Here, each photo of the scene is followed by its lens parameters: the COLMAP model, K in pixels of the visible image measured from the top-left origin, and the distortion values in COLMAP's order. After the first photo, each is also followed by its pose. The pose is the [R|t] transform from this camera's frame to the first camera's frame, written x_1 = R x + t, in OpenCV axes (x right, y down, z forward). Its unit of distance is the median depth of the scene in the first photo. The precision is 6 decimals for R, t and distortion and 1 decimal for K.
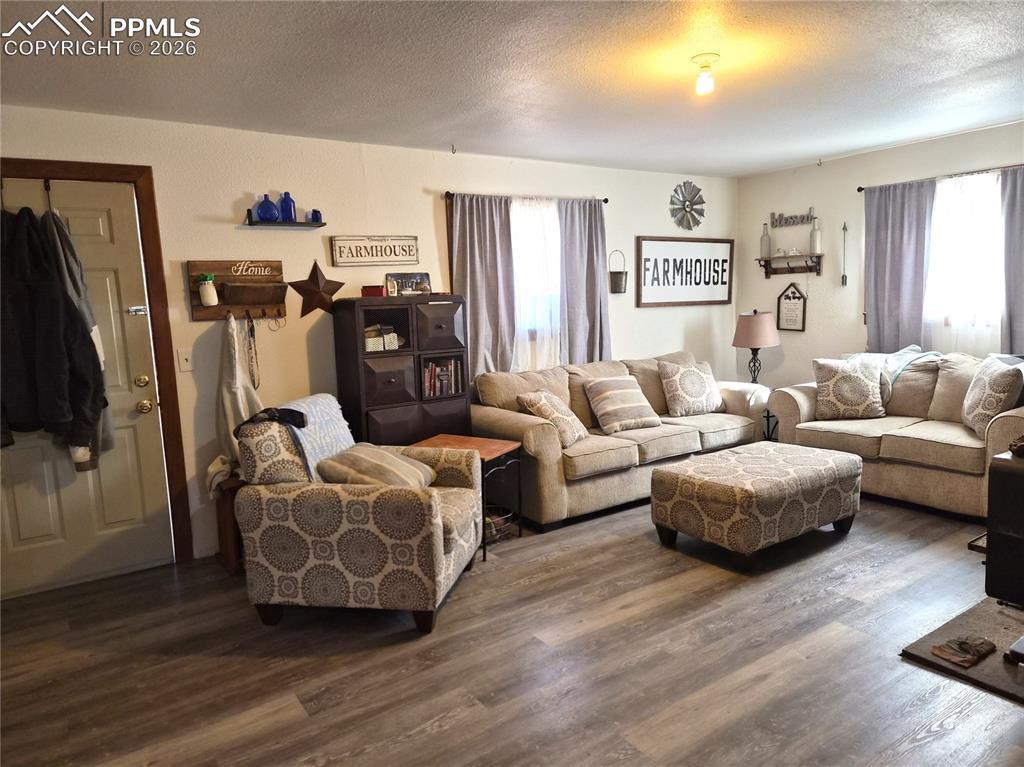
lens RADIAL K [[688.5, 0, 510.7], [0, 688.5, 382.3], [0, 0, 1]] dist [0.064901, -0.041486]
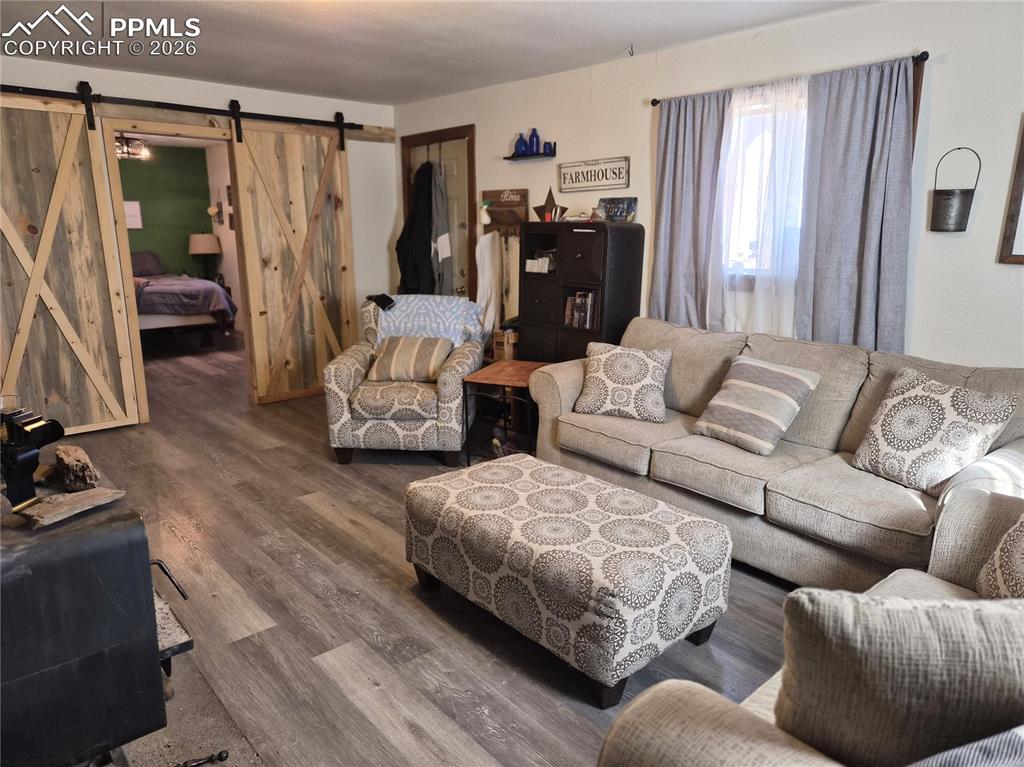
lens RADIAL K [[688.5, 0, 511.0], [0, 688.5, 382.2], [0, 0, 1]] dist [0.064901, -0.041486]
pose [[0.121168, 0.258012, -0.958513, 0.846156], [-0.143290, 0.960061, 0.240315, -0.127375], [0.982235, 0.108227, 0.153299, 0.766125]]
